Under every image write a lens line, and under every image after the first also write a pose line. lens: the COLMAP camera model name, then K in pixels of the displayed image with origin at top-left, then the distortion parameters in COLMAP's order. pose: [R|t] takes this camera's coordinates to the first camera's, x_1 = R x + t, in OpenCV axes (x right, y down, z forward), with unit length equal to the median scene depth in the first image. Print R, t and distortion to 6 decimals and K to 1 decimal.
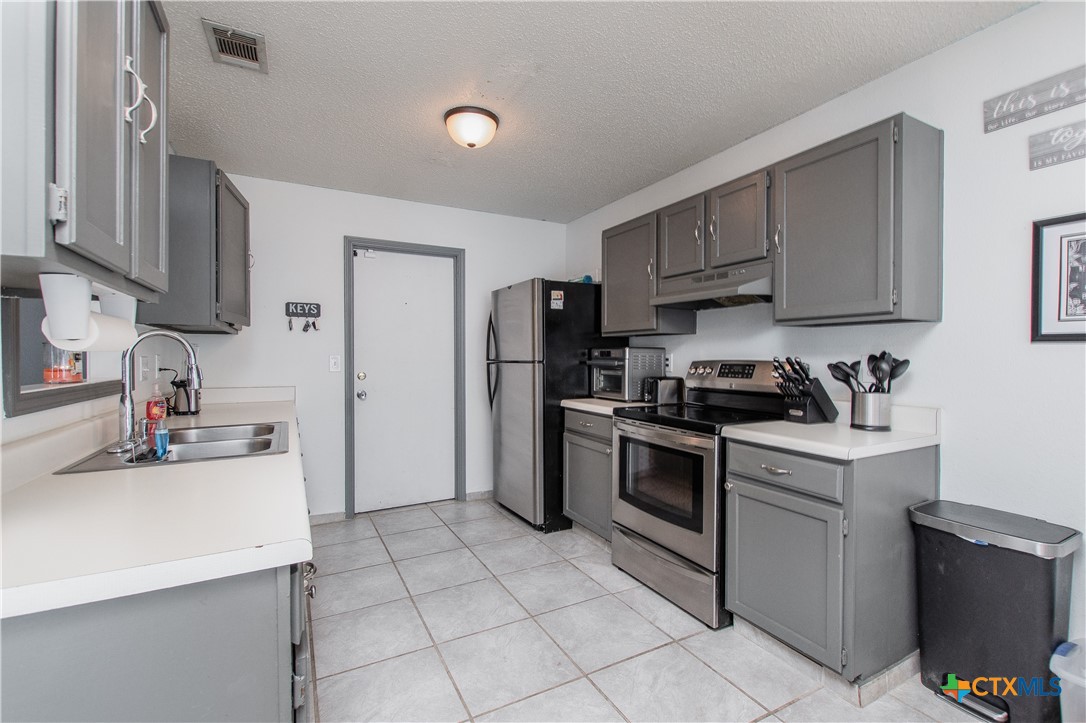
lens RADIAL K [[473.1, 0, 545.6], [0, 473.1, 357.3], [0, 0, 1]] dist [-0.002040, -0.000824]
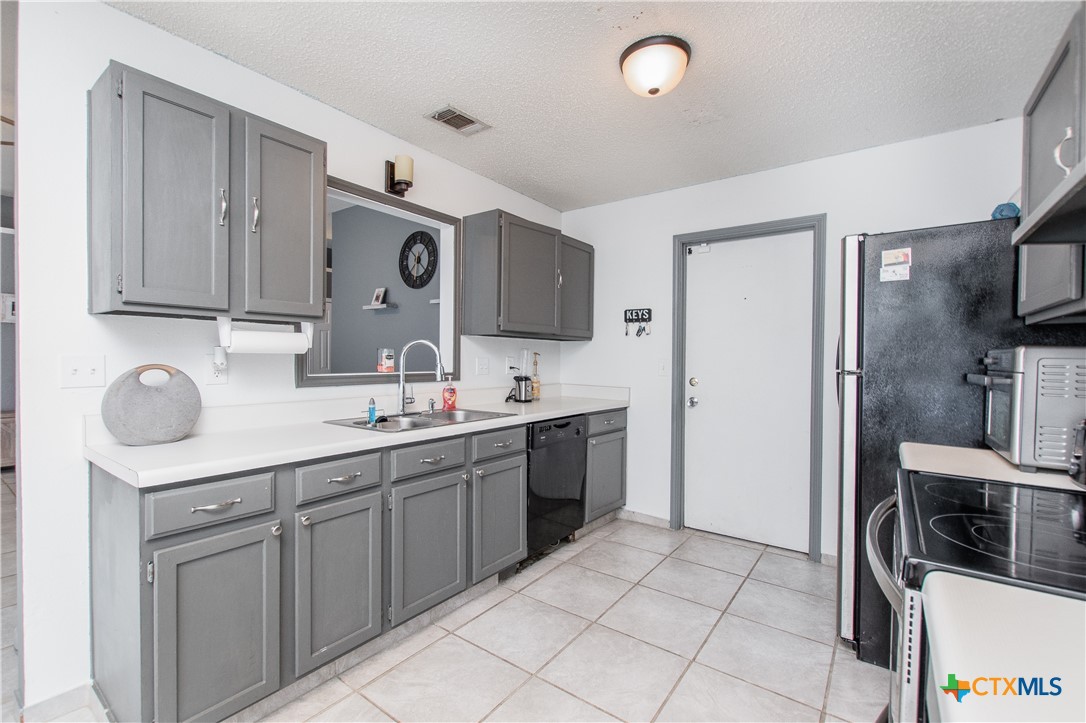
lens RADIAL K [[468.5, 0, 543.0], [0, 468.5, 361.5], [0, 0, 1]] dist [0.000122, -0.000080]
pose [[0.428905, 0.013555, -0.903248, 0.513712], [-0.015432, 0.999851, 0.007677, -0.004464], [0.903218, 0.010646, 0.429050, 0.545450]]
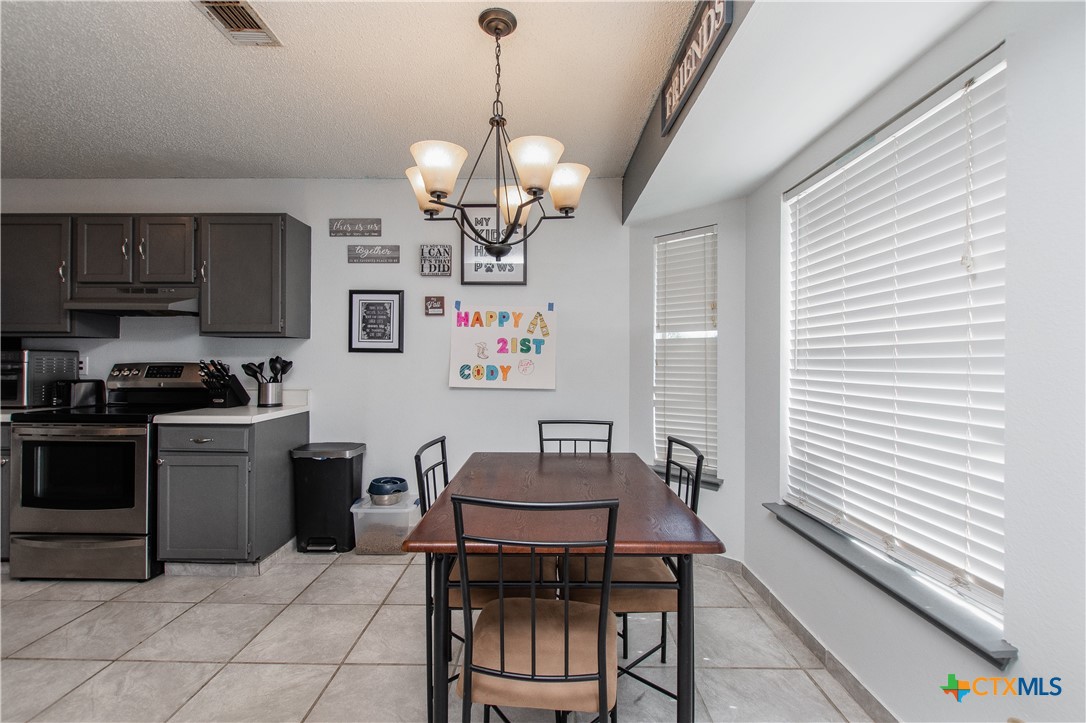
lens RADIAL K [[473.1, 0, 545.6], [0, 473.1, 357.3], [0, 0, 1]] dist [-0.002040, -0.000824]
pose [[0.472929, 0.003145, 0.881095, -0.219914], [0.002002, 0.999987, -0.004644, 0.000530], [-0.881098, 0.003961, 0.472917, -0.465939]]
